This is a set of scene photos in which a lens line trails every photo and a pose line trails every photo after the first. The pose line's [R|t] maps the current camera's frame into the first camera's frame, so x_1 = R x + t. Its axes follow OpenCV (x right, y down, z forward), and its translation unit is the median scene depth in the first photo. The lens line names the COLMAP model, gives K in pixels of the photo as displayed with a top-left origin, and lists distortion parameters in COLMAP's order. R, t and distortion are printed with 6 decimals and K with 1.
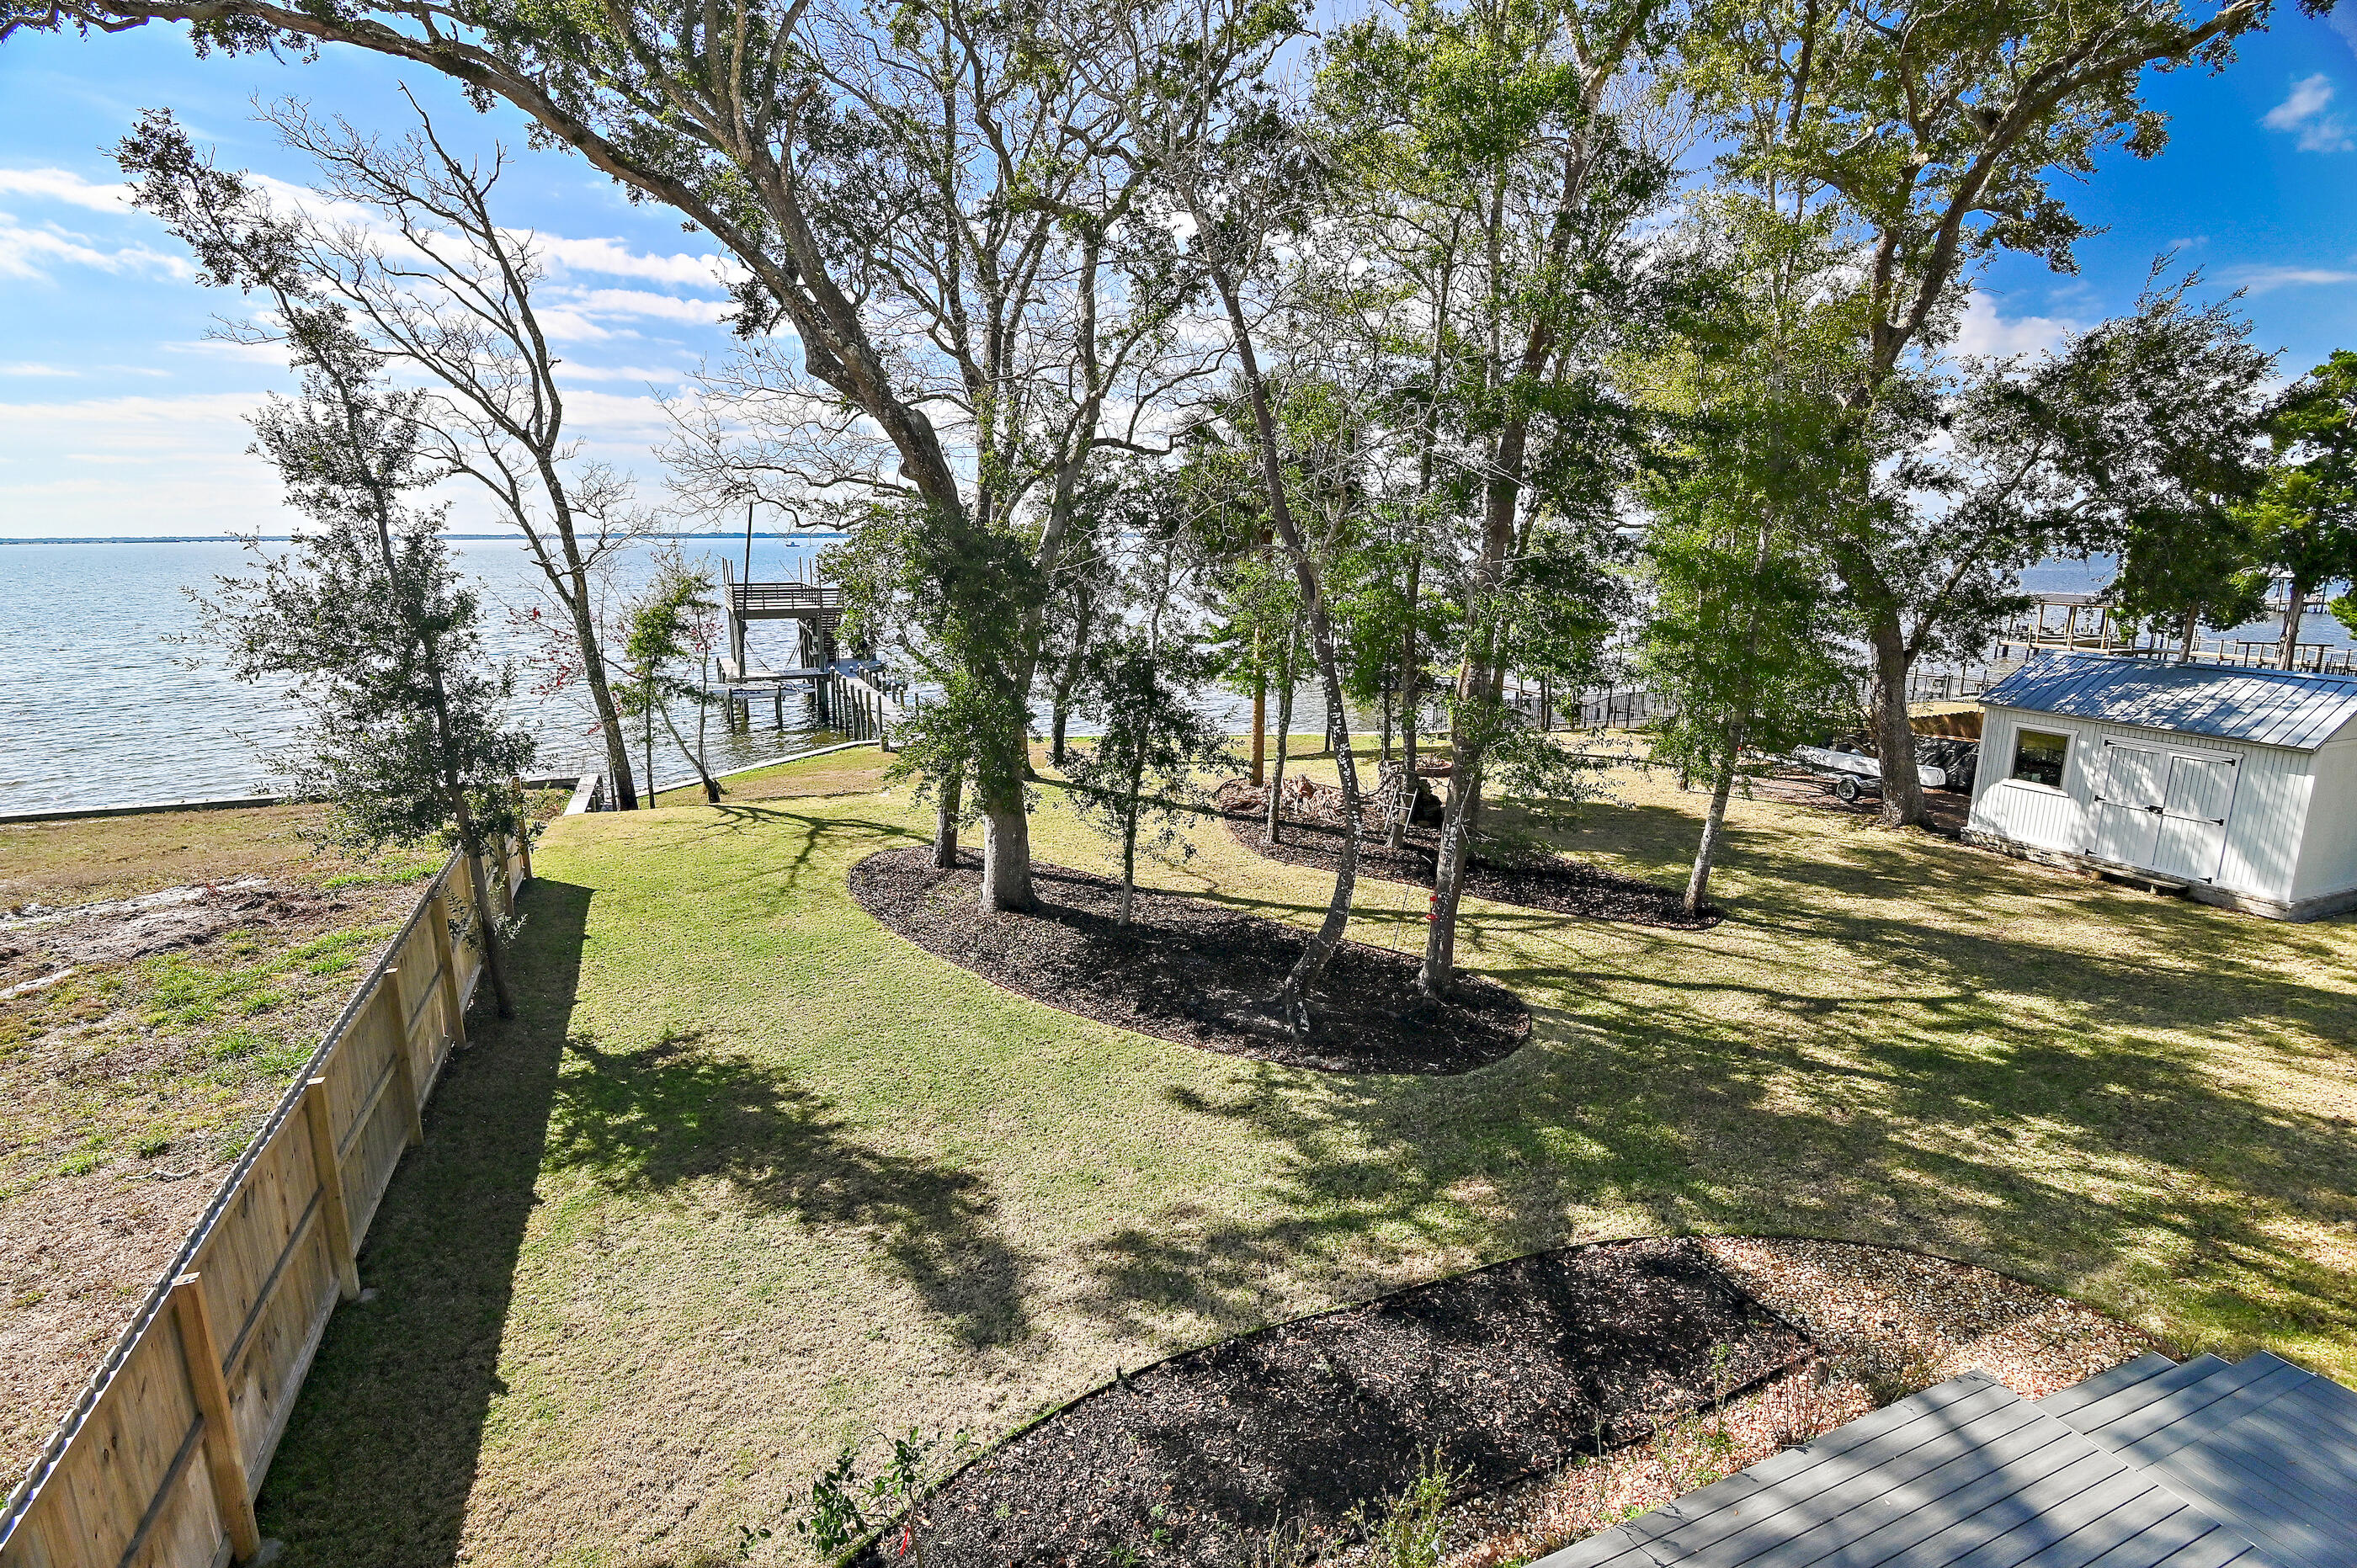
lens RADIAL K [[1179.5, 0, 1147.0], [0, 1179.5, 764.8], [0, 0, 1]] dist [-0.016490, 0.001706]
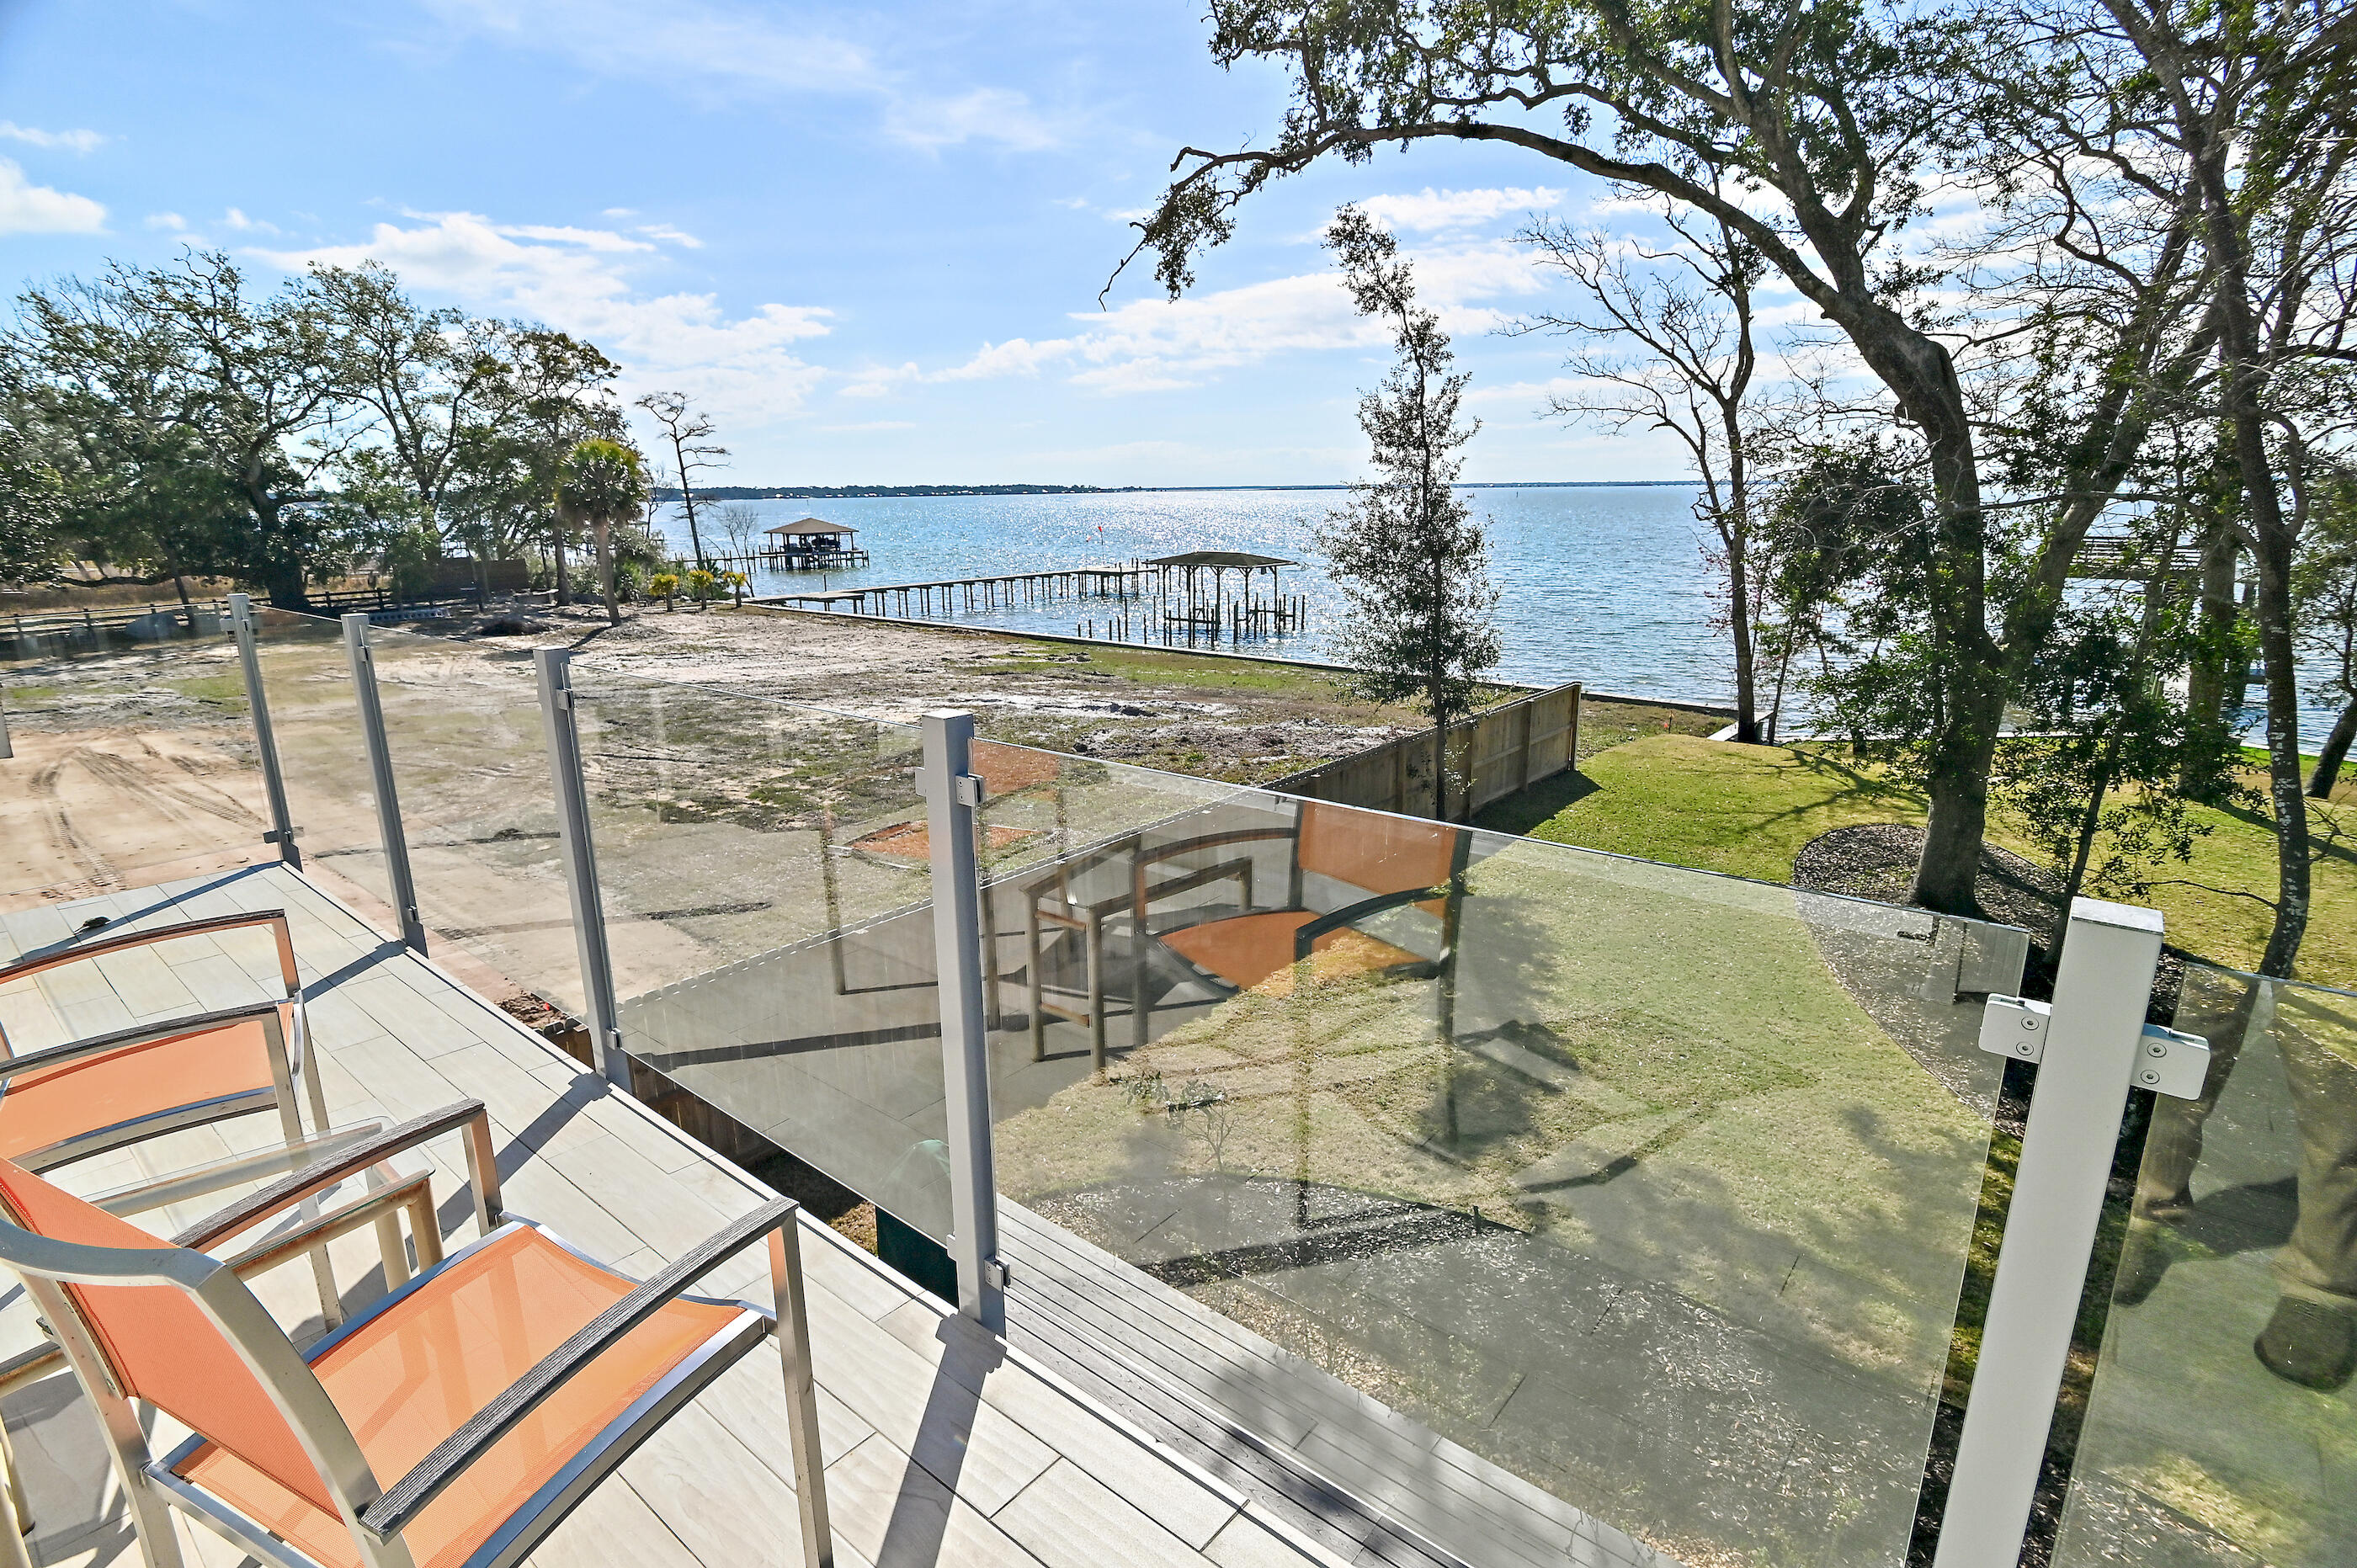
lens RADIAL K [[1179.5, 0, 1188.7], [0, 1179.5, 765.1], [0, 0, 1]] dist [-0.016490, 0.001706]
pose [[0.469901, 0.203144, -0.859026, 0.332211], [-0.162287, 0.976452, 0.142140, -0.015459], [0.867673, 0.072617, 0.491803, 0.064240]]
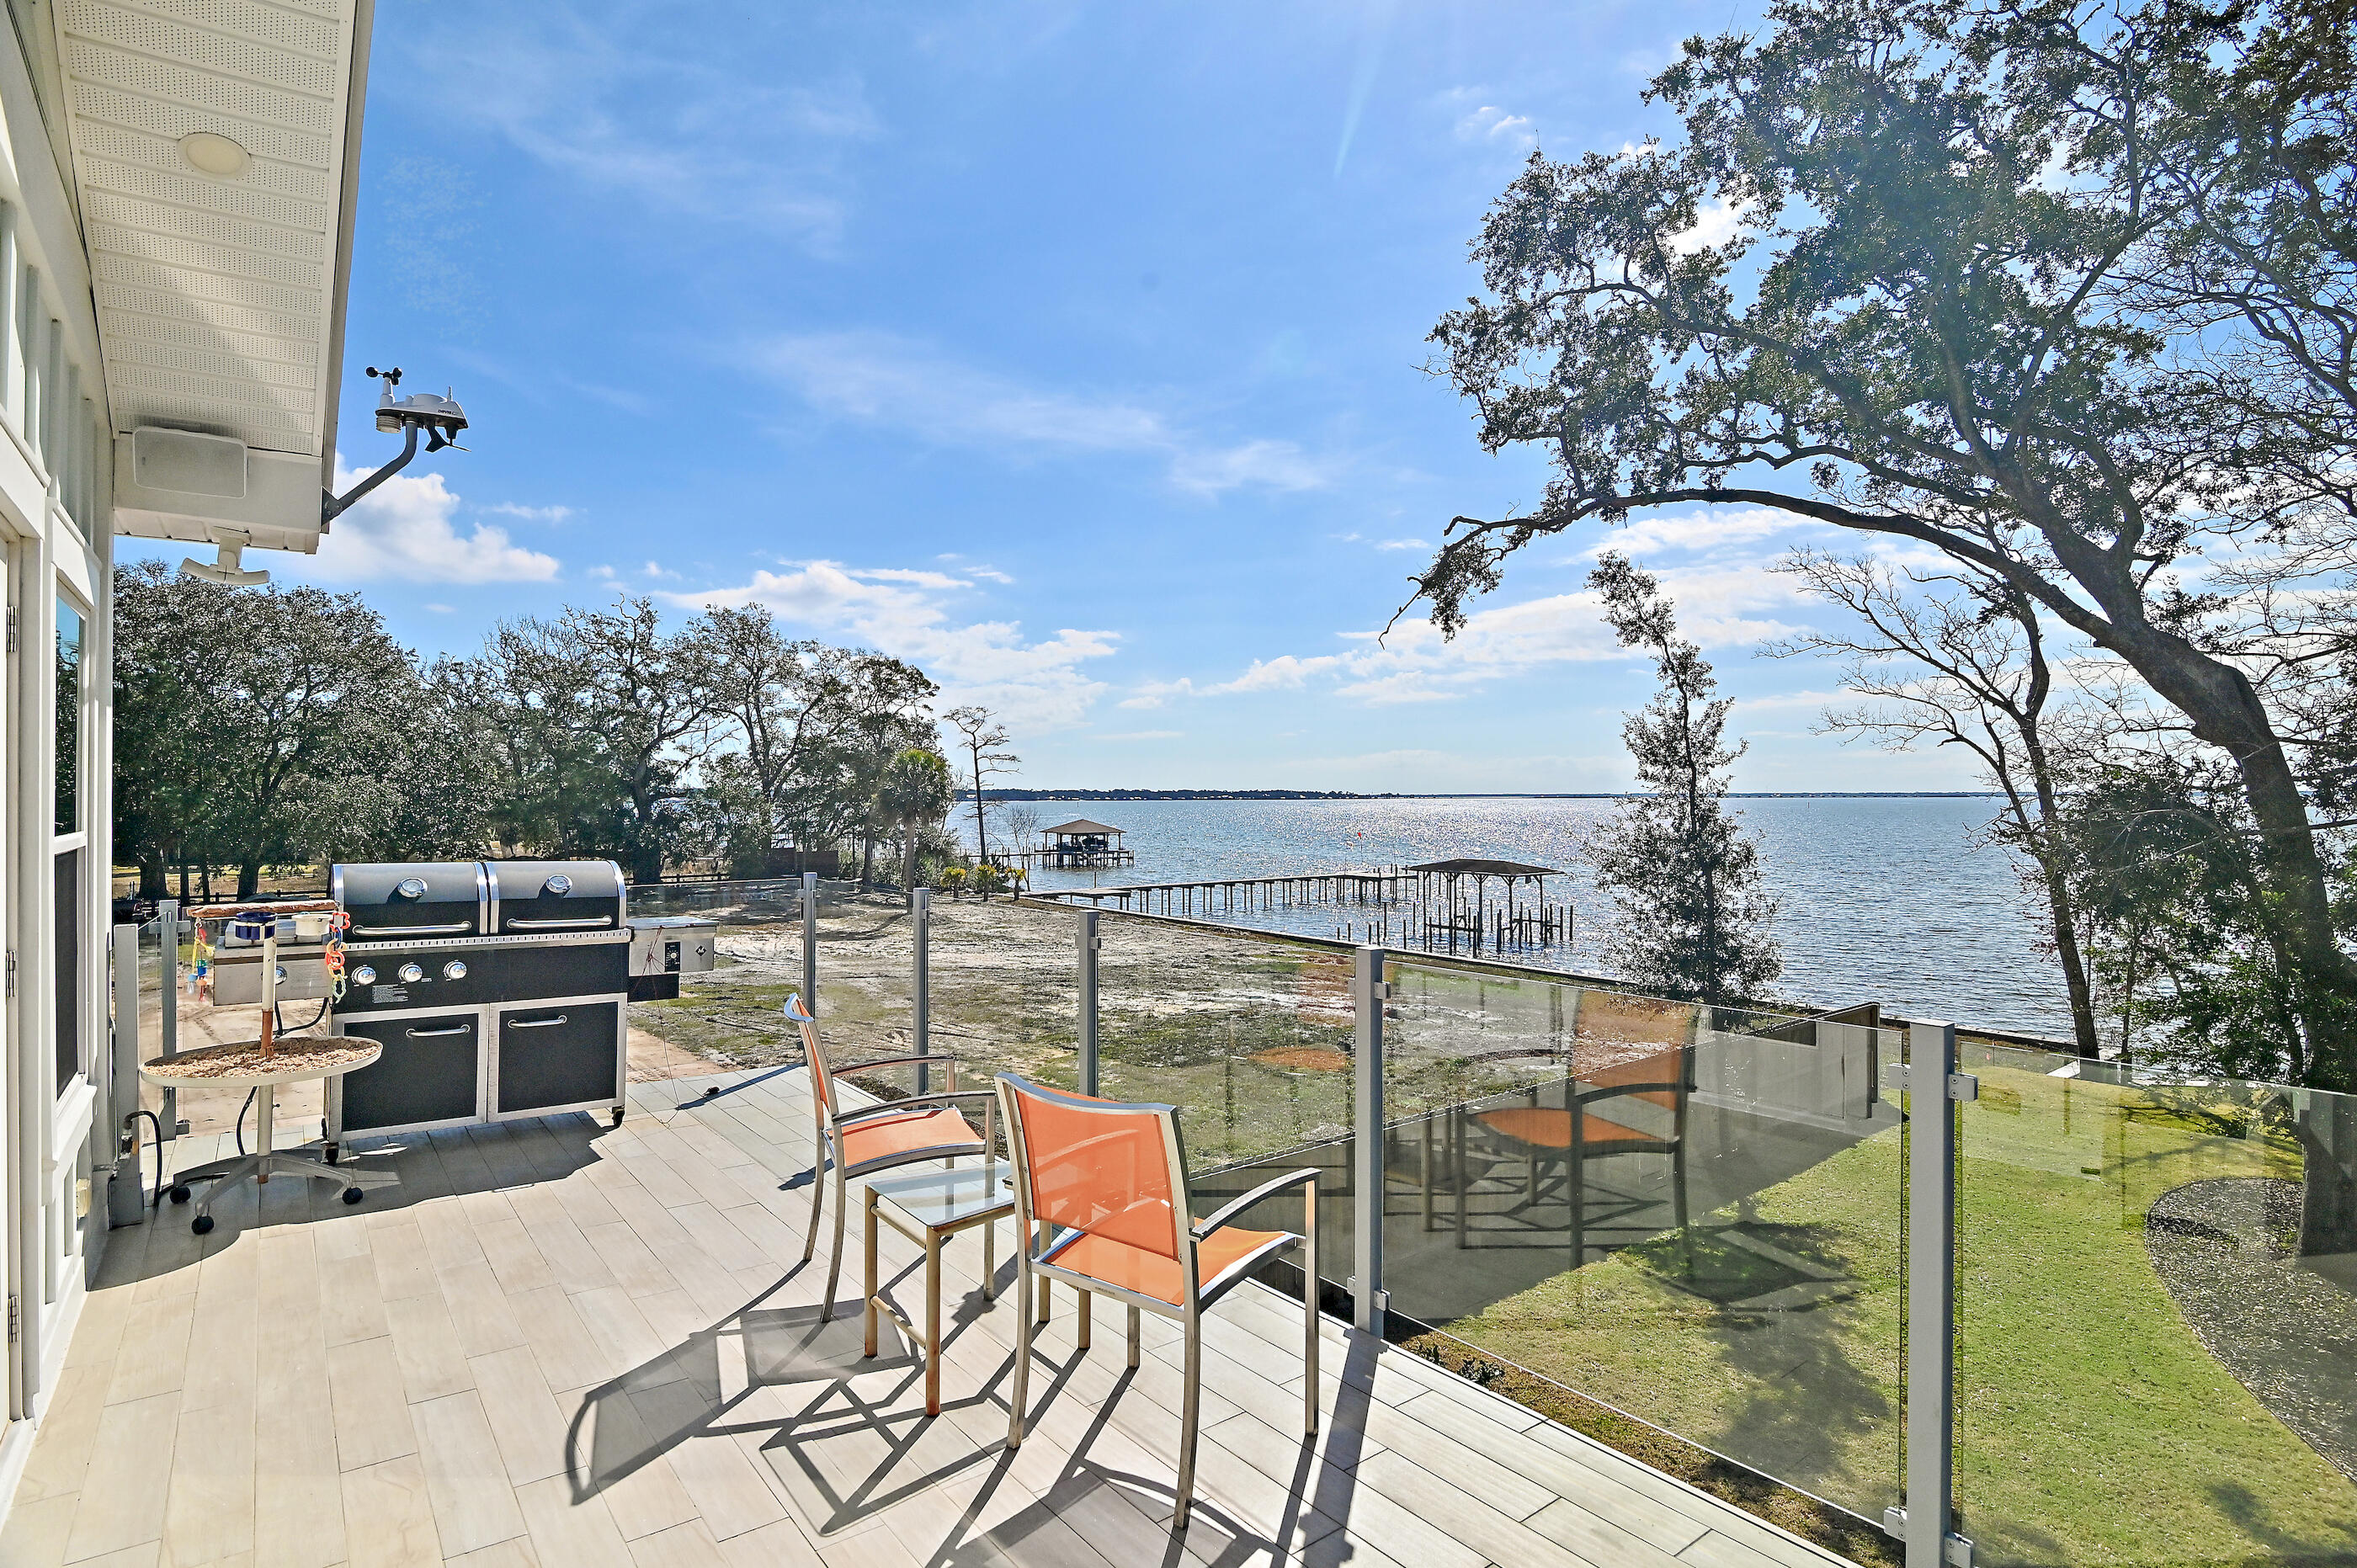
lens RADIAL K [[1179.5, 0, 1174.1], [0, 1179.5, 762.3], [0, 0, 1]] dist [-0.016490, 0.001706]
pose [[0.256258, -0.021150, -0.966377, 0.402981], [-0.187066, 0.979775, -0.071049, -0.011805], [0.948334, 0.198983, 0.247119, 0.017312]]
